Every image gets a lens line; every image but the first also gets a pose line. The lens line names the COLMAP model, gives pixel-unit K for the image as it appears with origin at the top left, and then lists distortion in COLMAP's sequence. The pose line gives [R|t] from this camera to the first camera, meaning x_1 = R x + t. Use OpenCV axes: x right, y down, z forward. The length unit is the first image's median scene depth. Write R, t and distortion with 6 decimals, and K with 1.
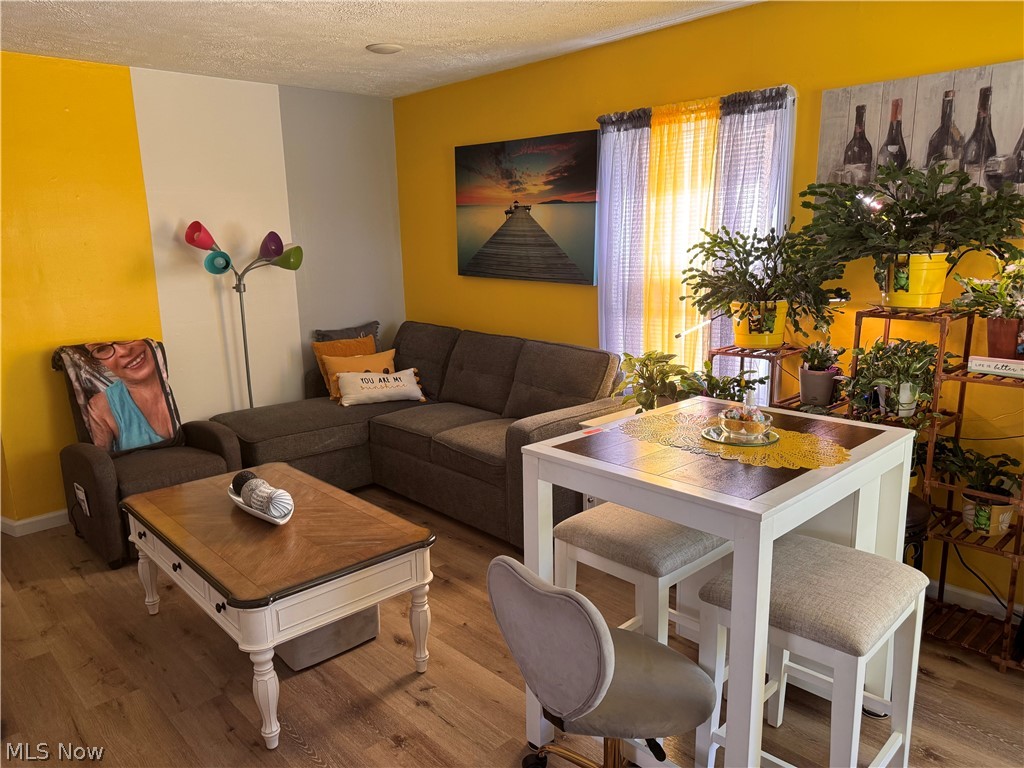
lens RADIAL K [[718.6, 0, 510.4], [0, 718.6, 393.1], [0, 0, 1]] dist [-0.008565, 0.002001]
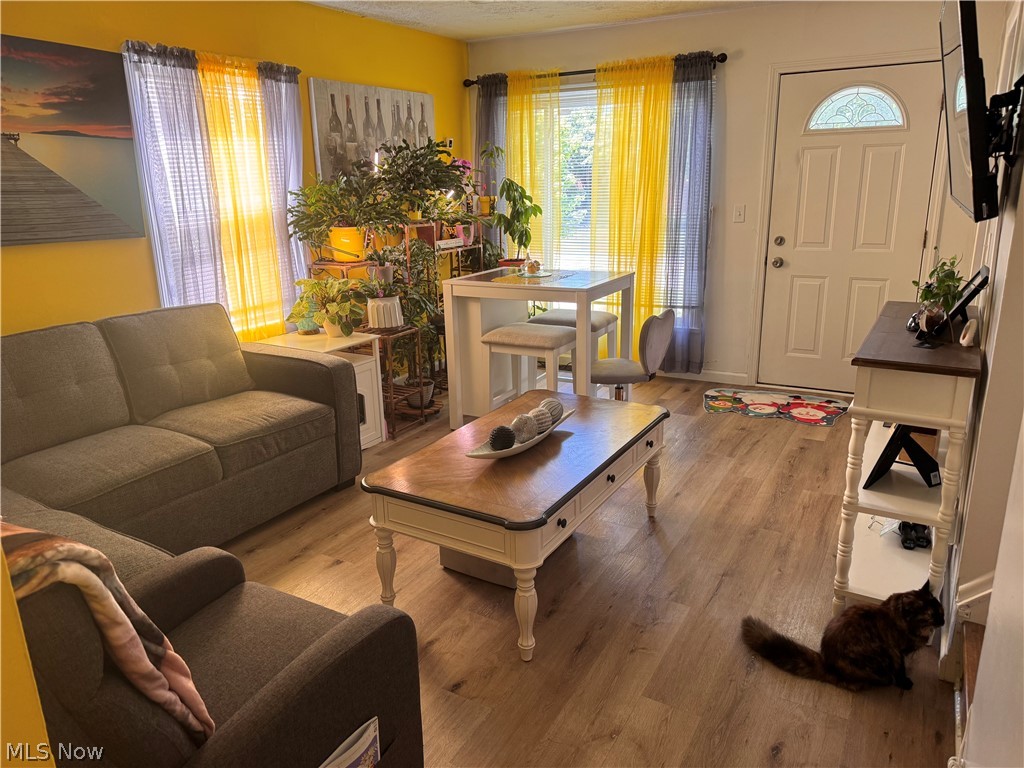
lens RADIAL K [[718.6, 0, 510.5], [0, 718.6, 375.7], [0, 0, 1]] dist [-0.008565, 0.002001]
pose [[-0.282053, -0.232394, 0.930827, -0.952813], [0.223898, 0.927485, 0.299403, -0.172609], [-0.932907, 0.292858, -0.209567, 0.912763]]
